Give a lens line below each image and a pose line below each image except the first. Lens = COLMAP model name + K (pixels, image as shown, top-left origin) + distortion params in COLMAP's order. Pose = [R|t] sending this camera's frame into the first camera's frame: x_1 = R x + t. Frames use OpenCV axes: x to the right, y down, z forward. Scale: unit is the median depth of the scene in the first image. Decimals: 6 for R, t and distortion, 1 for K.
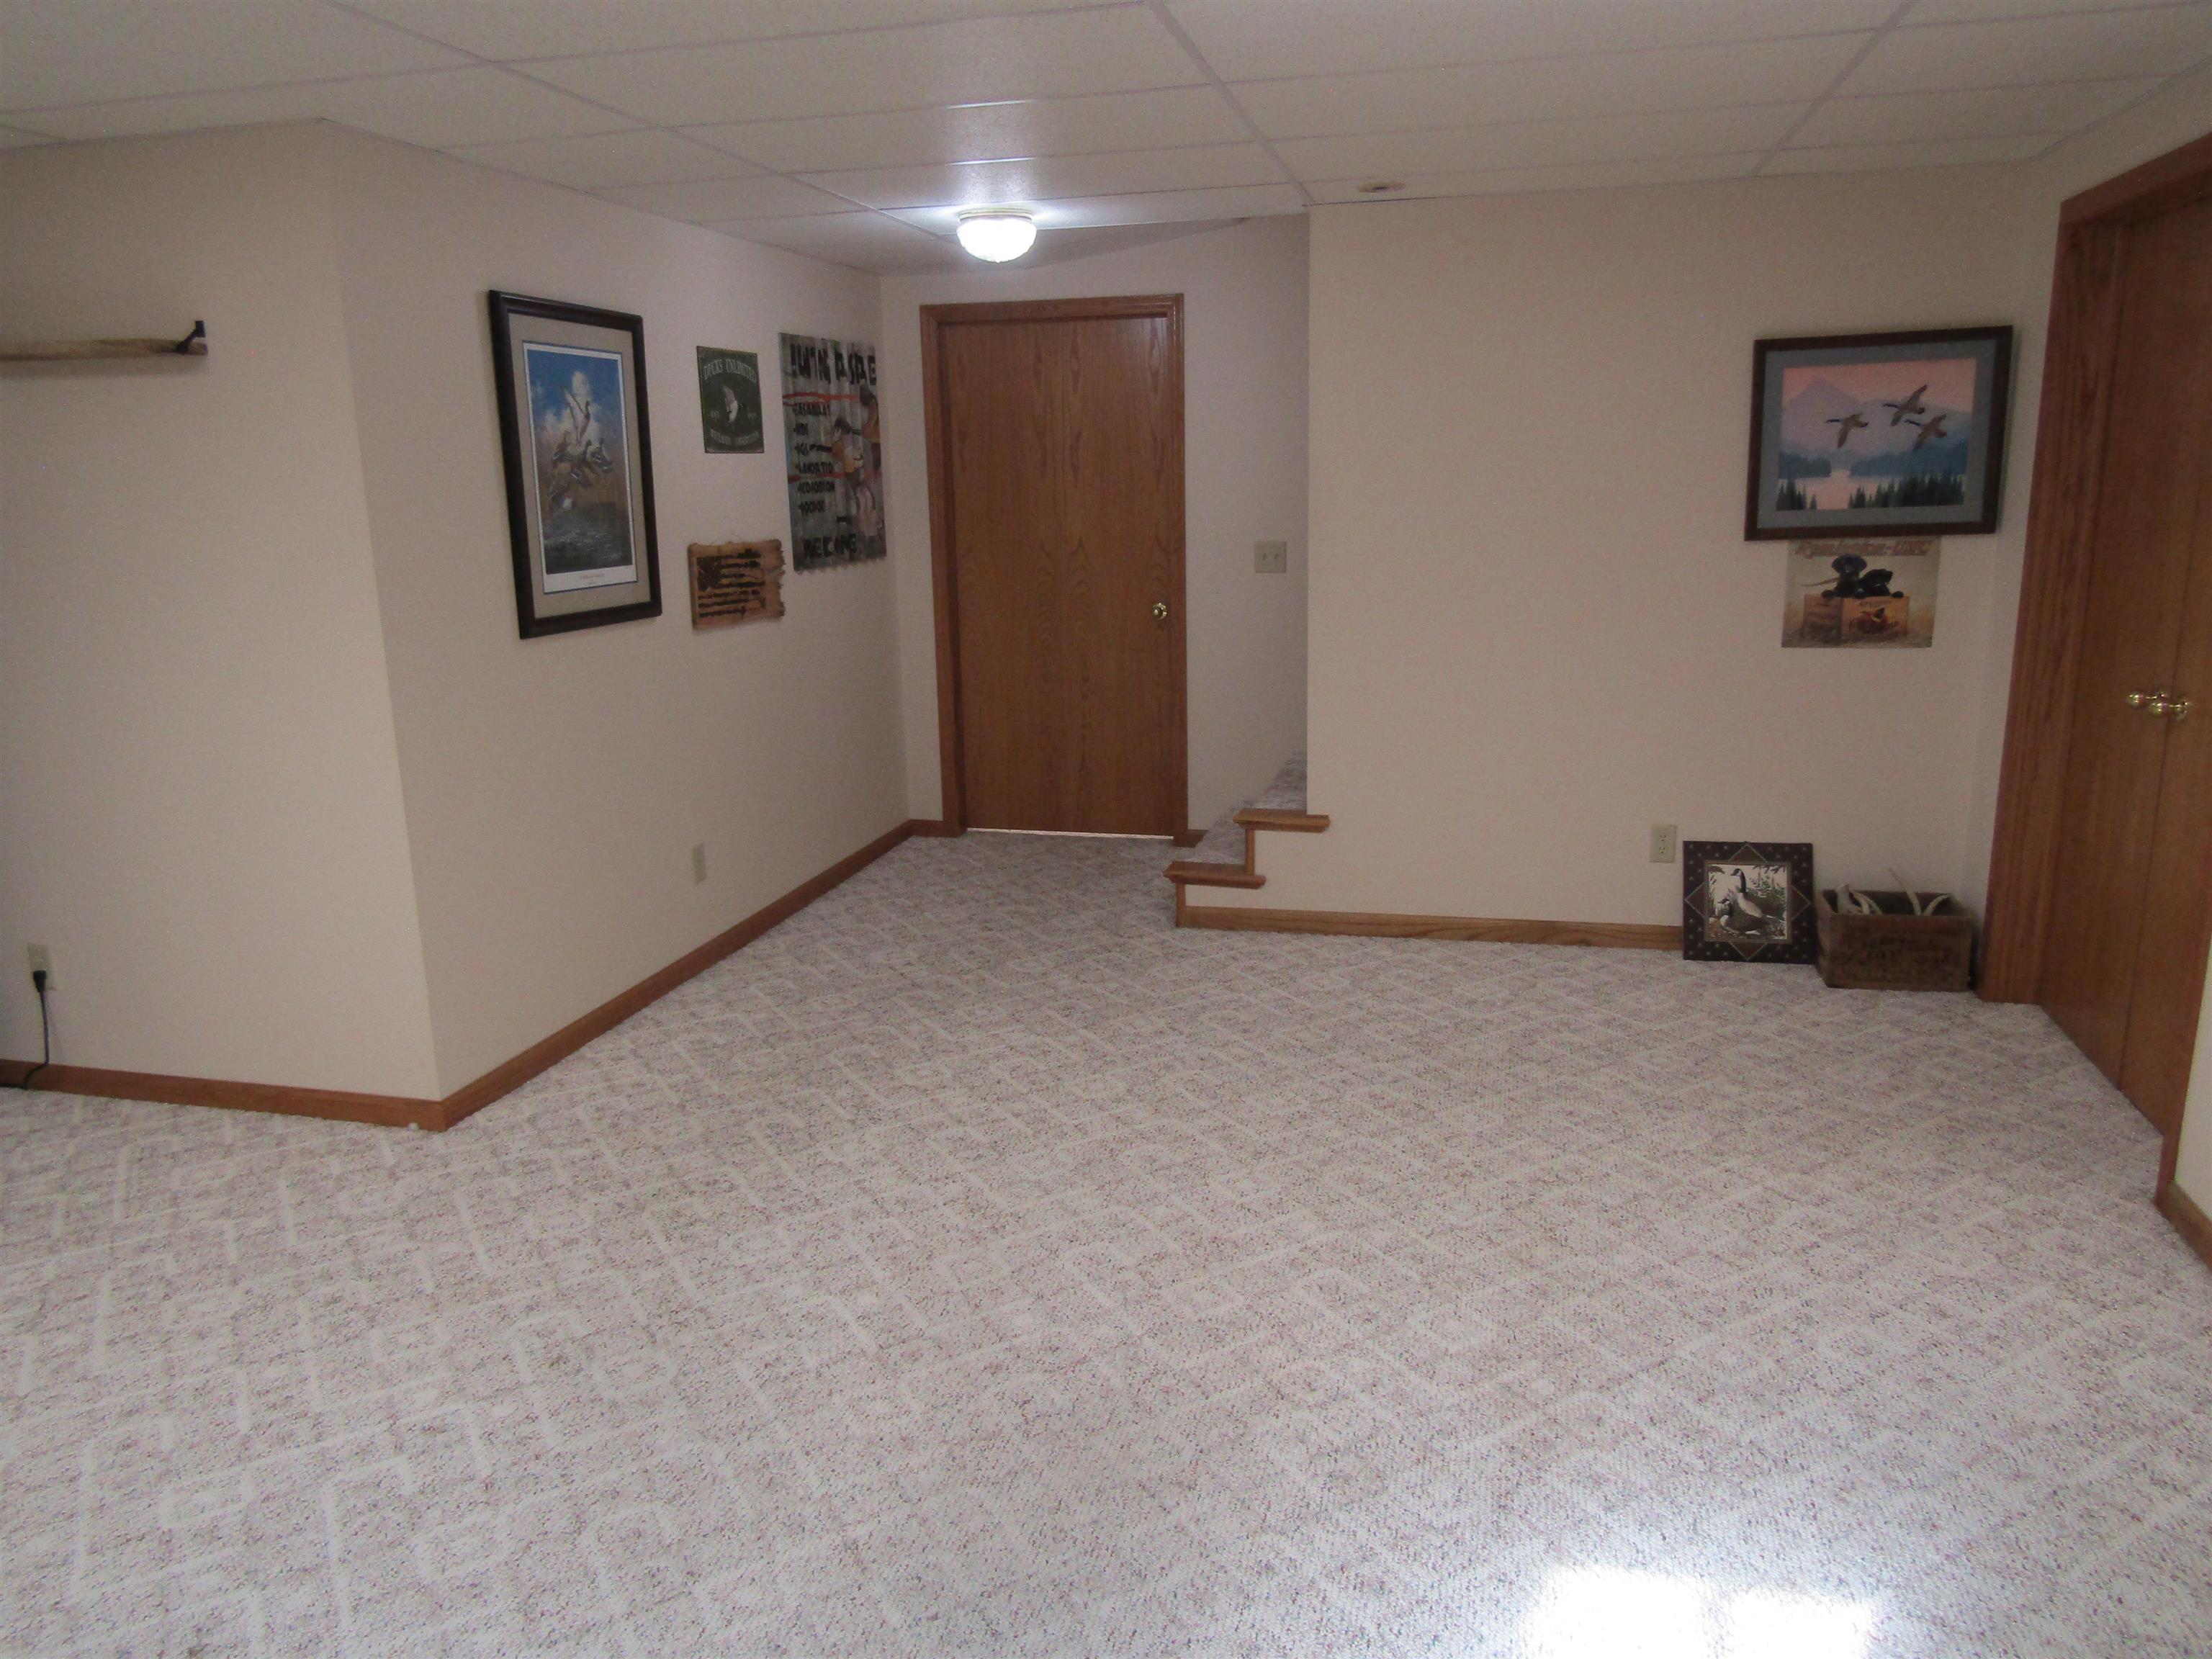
lens RADIAL K [[1562.5, 0, 1102.3], [0, 1562.5, 831.1], [0, 0, 1]] dist [-0.019318, 0.004354]
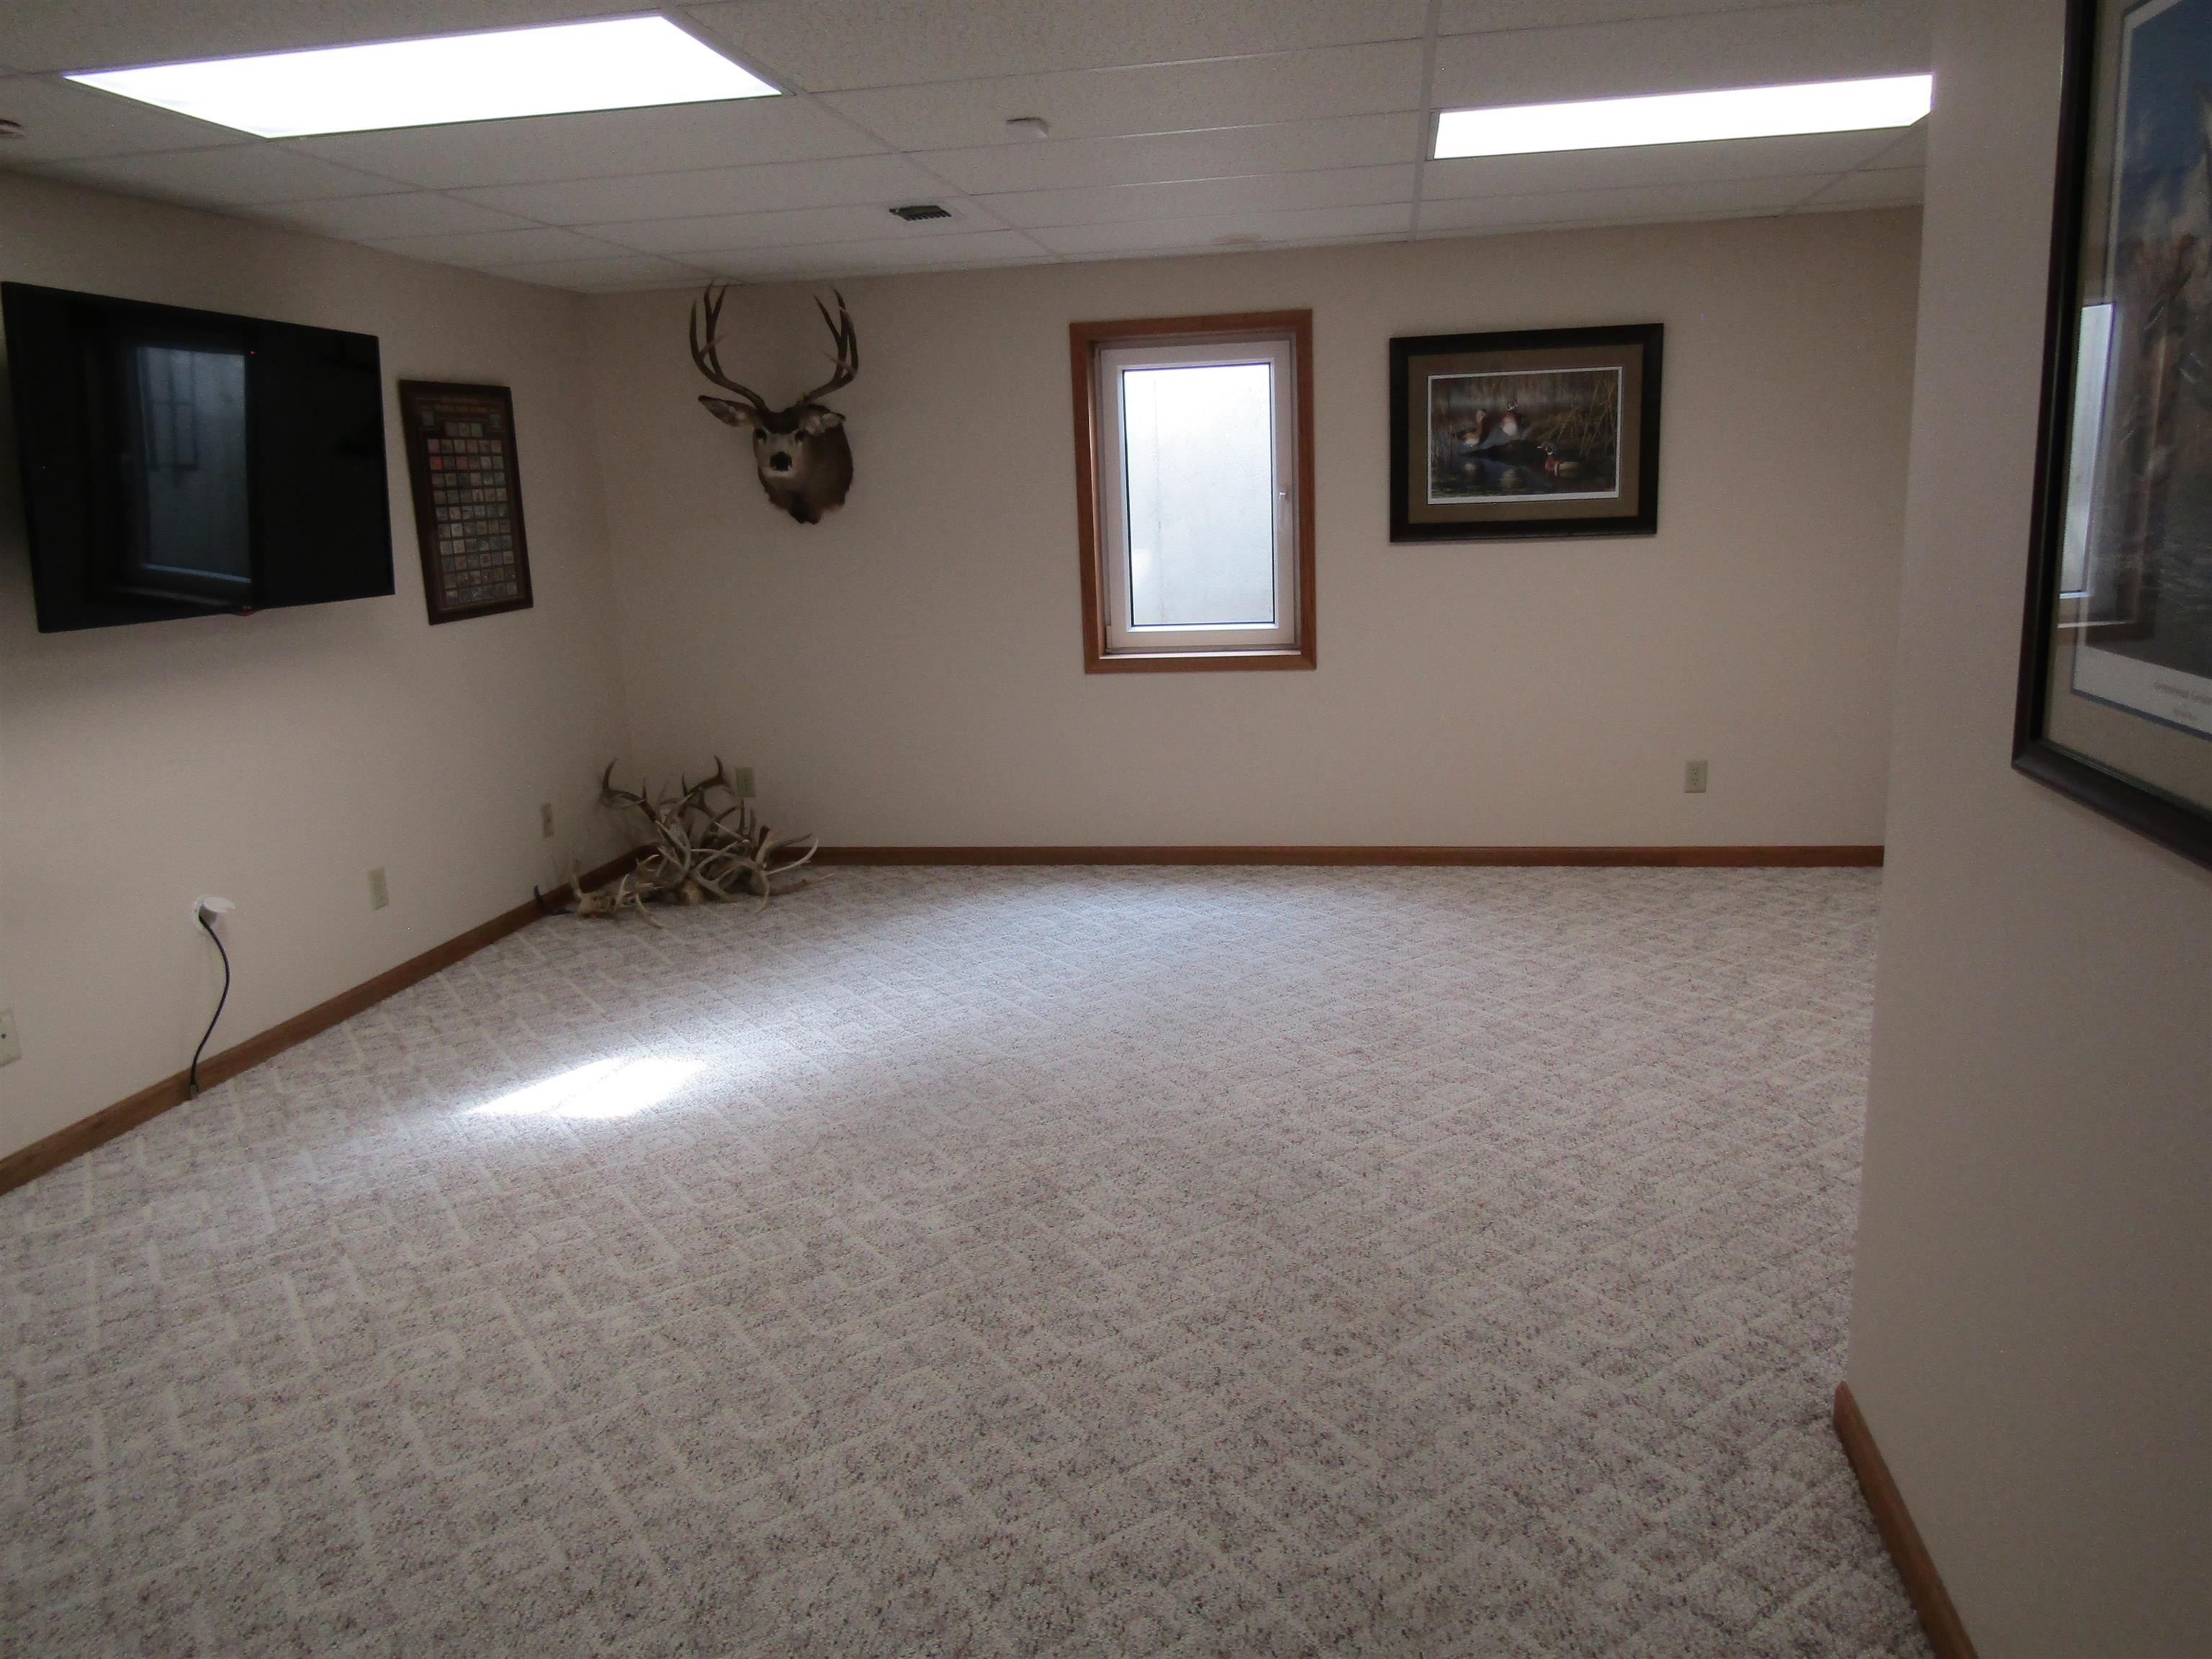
lens RADIAL K [[1562.5, 0, 1106.8], [0, 1562.5, 817.6], [0, 0, 1]] dist [-0.019318, 0.004354]
pose [[-0.995967, 0.068463, -0.057980, -0.110656], [0.037308, 0.903797, 0.426331, -0.365241], [0.081590, 0.422449, -0.902707, 1.638246]]
